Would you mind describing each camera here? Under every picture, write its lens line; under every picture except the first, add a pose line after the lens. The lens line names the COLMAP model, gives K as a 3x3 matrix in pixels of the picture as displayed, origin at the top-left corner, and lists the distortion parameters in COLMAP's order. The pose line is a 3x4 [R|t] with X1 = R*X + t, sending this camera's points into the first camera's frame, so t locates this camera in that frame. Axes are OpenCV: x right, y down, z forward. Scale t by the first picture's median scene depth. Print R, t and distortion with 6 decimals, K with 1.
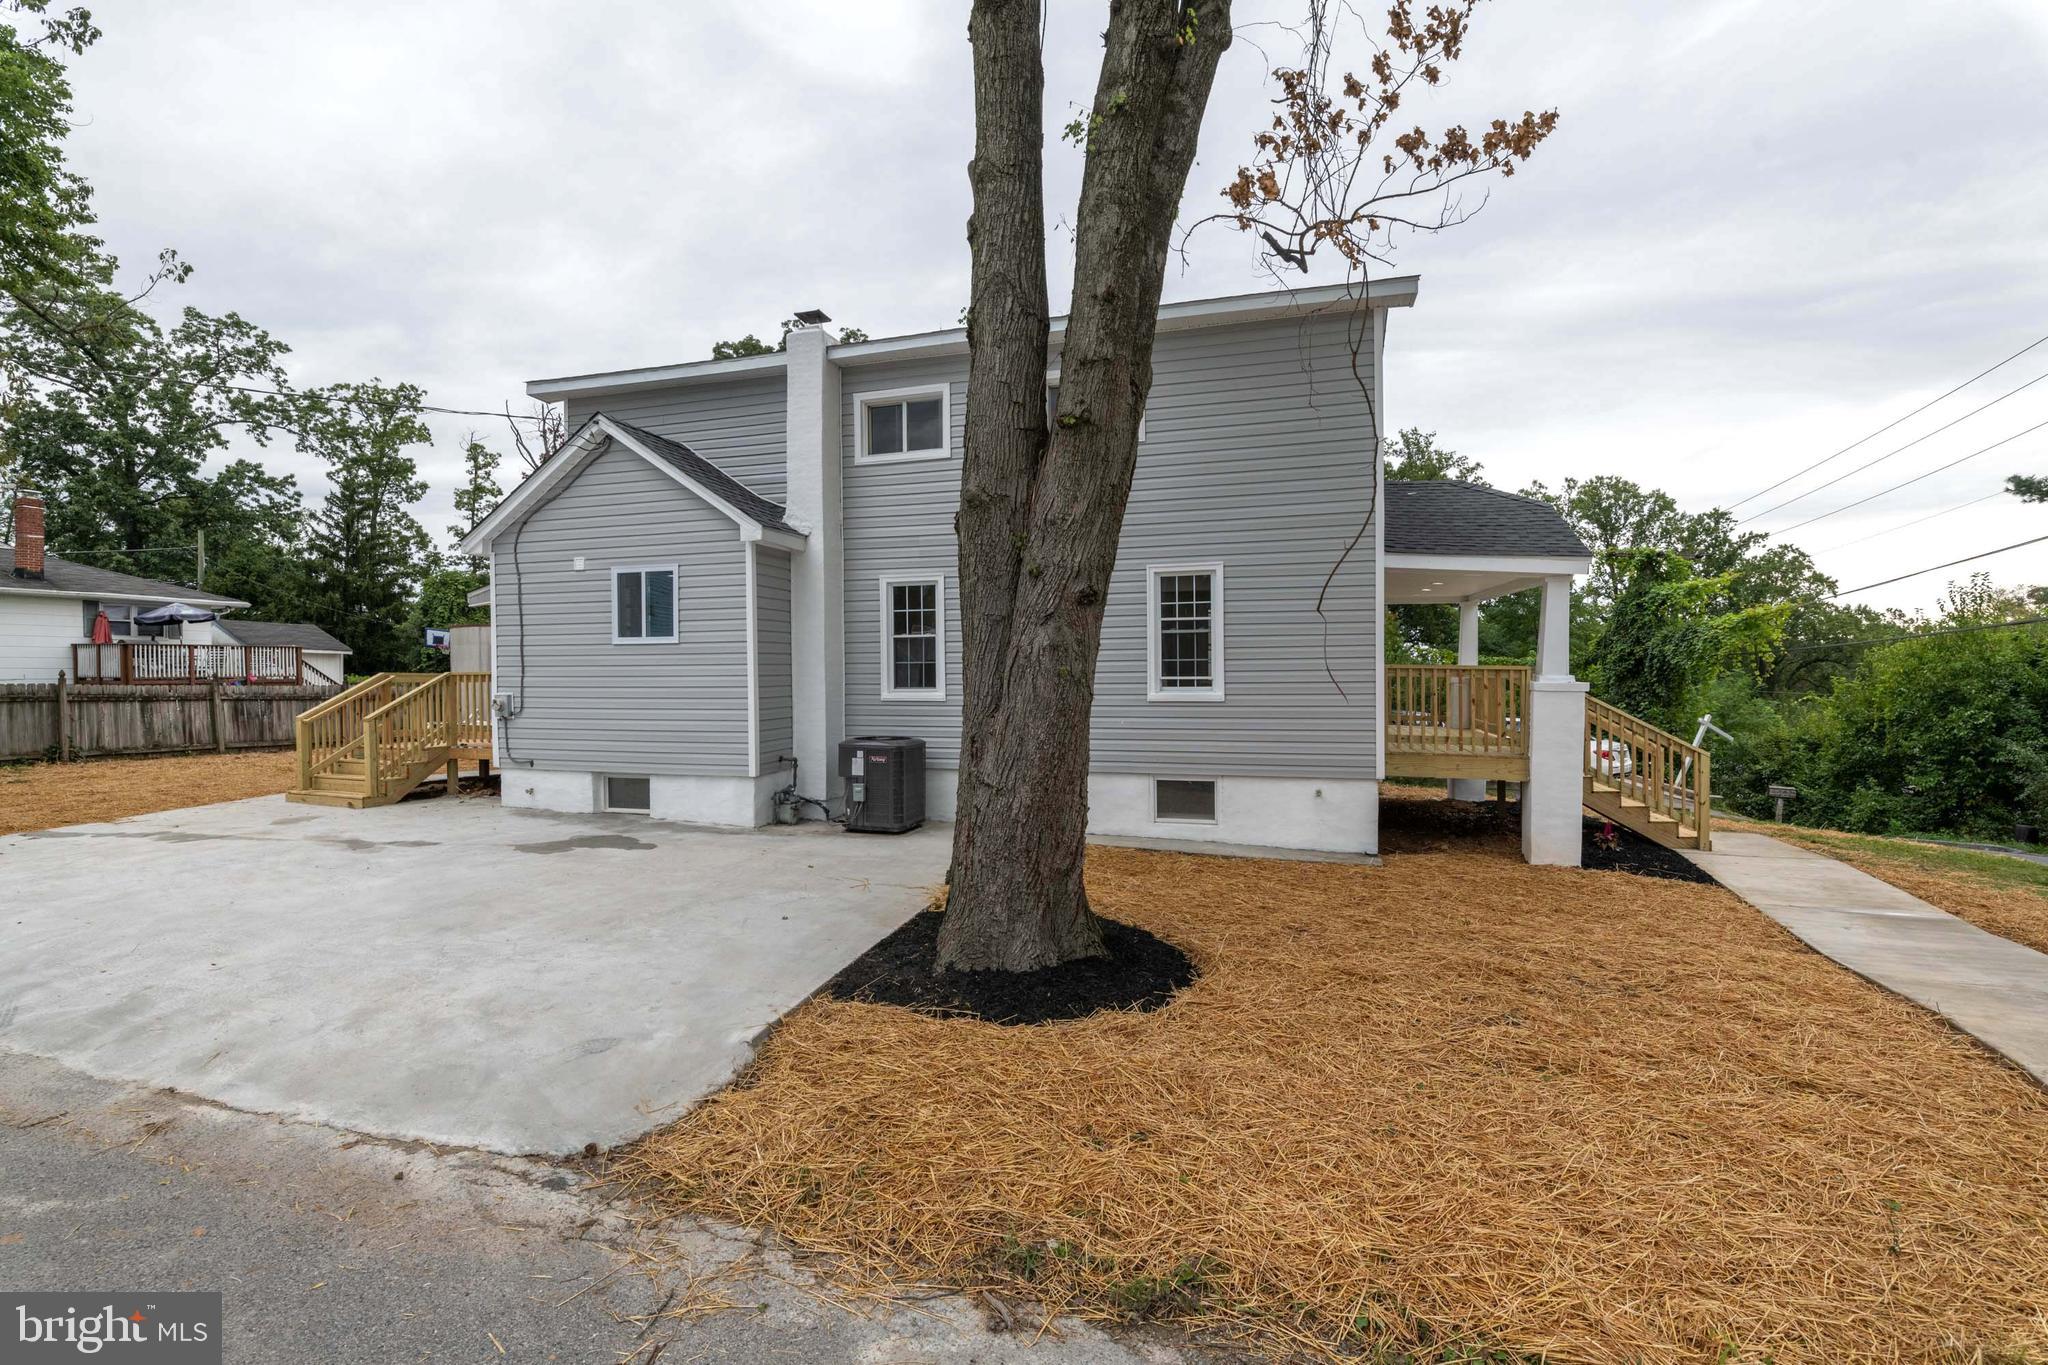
lens RADIAL K [[911.4, 0, 1024.0], [0, 911.4, 682.5], [0, 0, 1]] dist [-0.025215, -0.000323]
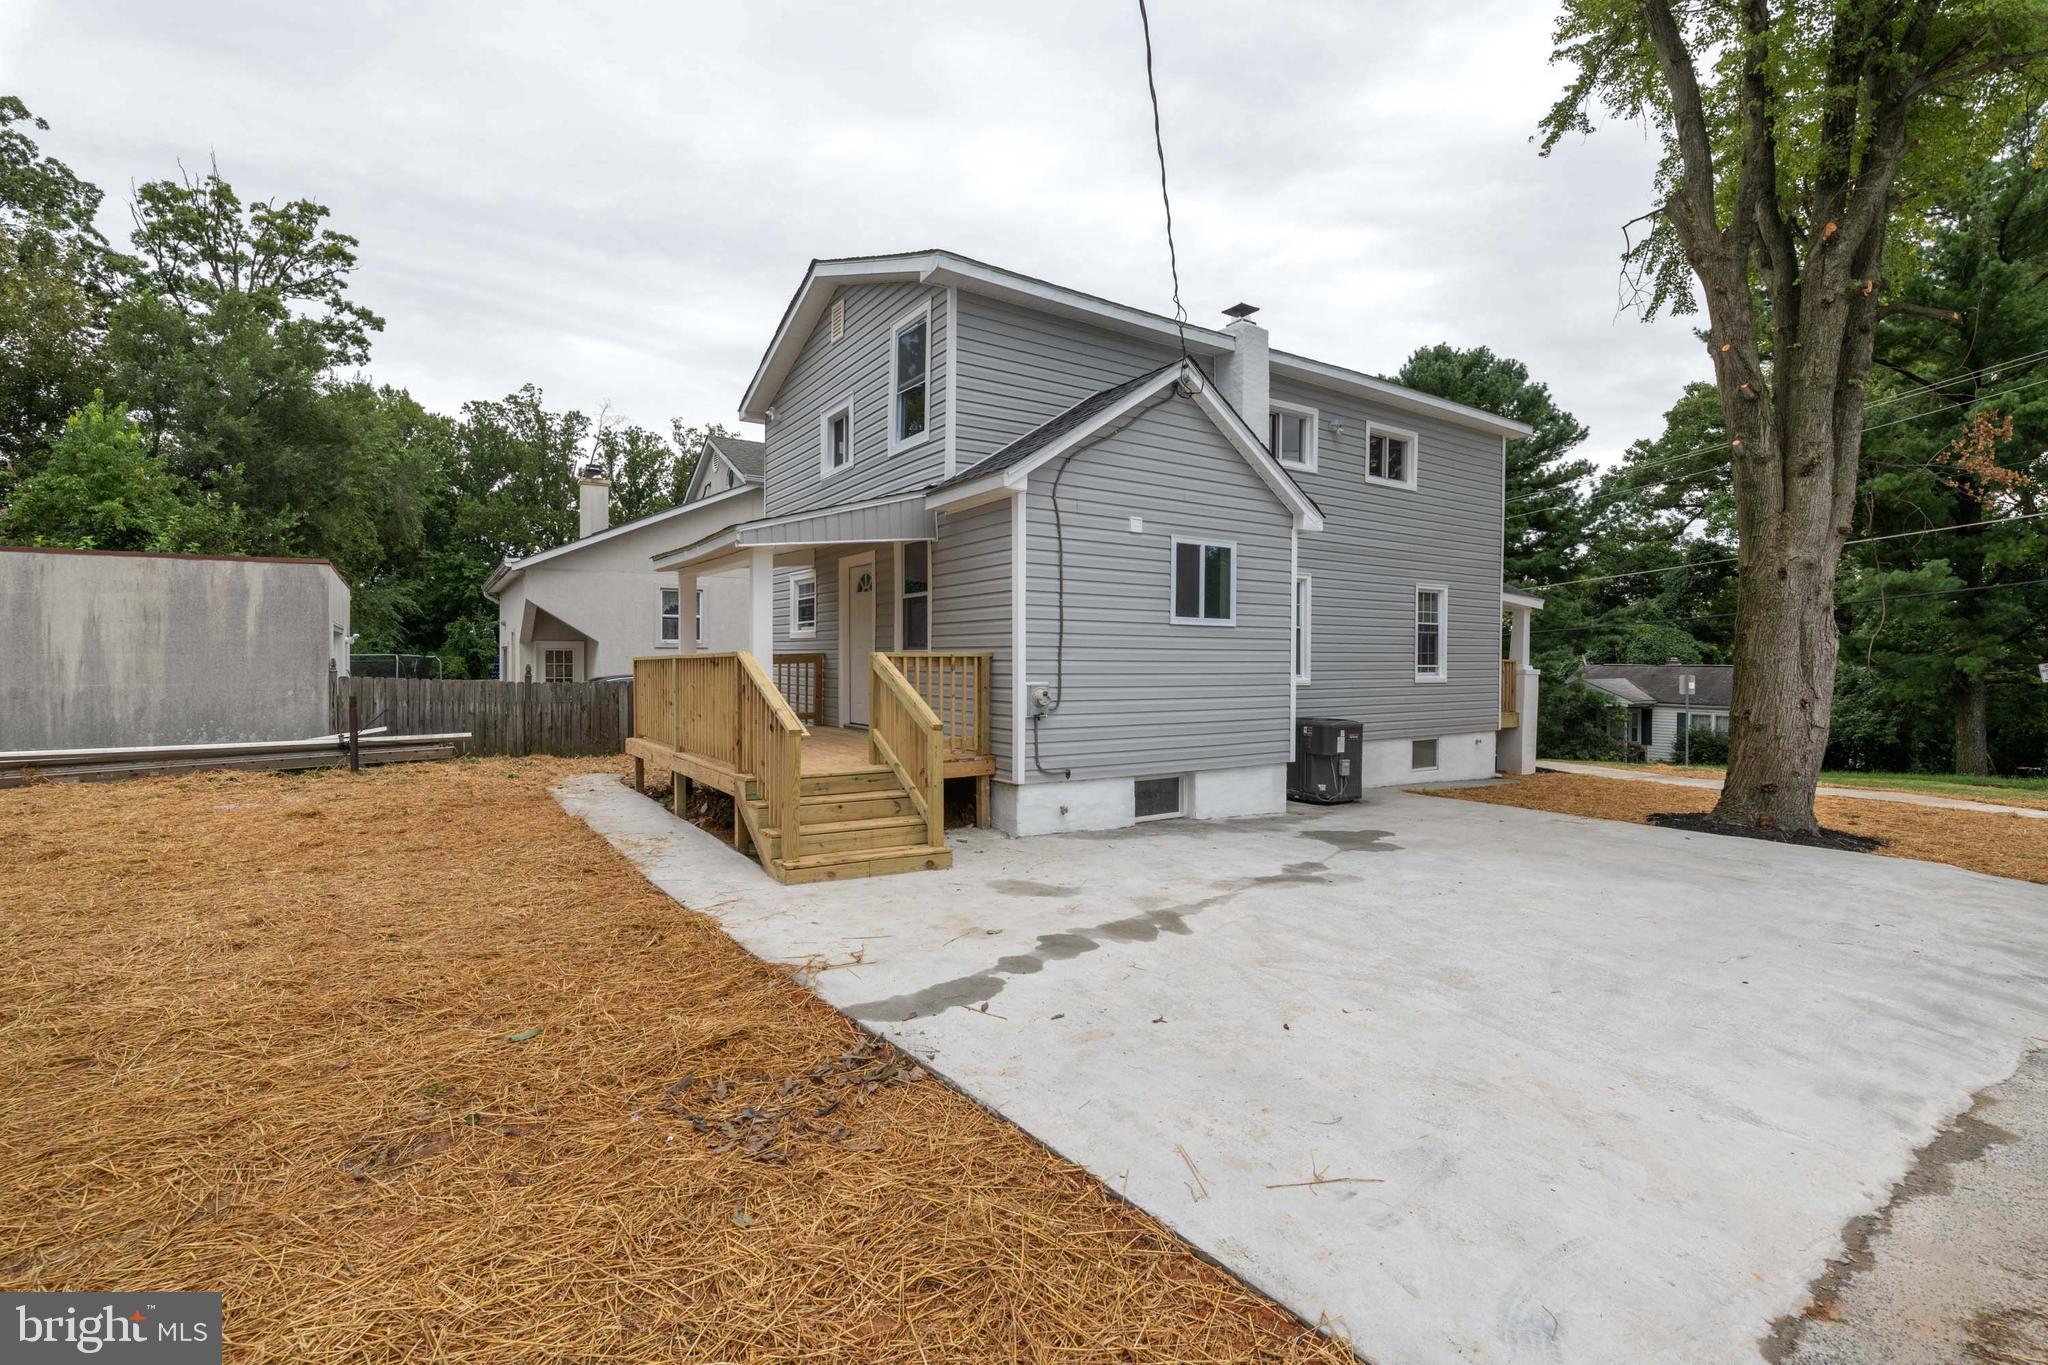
lens RADIAL K [[911.4, 0, 1024.0], [0, 911.4, 682.5], [0, 0, 1]] dist [-0.025215, -0.000323]
pose [[0.635173, -0.009944, 0.772306, -1.219342], [0.003008, 0.999941, 0.010401, 0.003609], [-0.772364, -0.004284, 0.635165, 0.560959]]
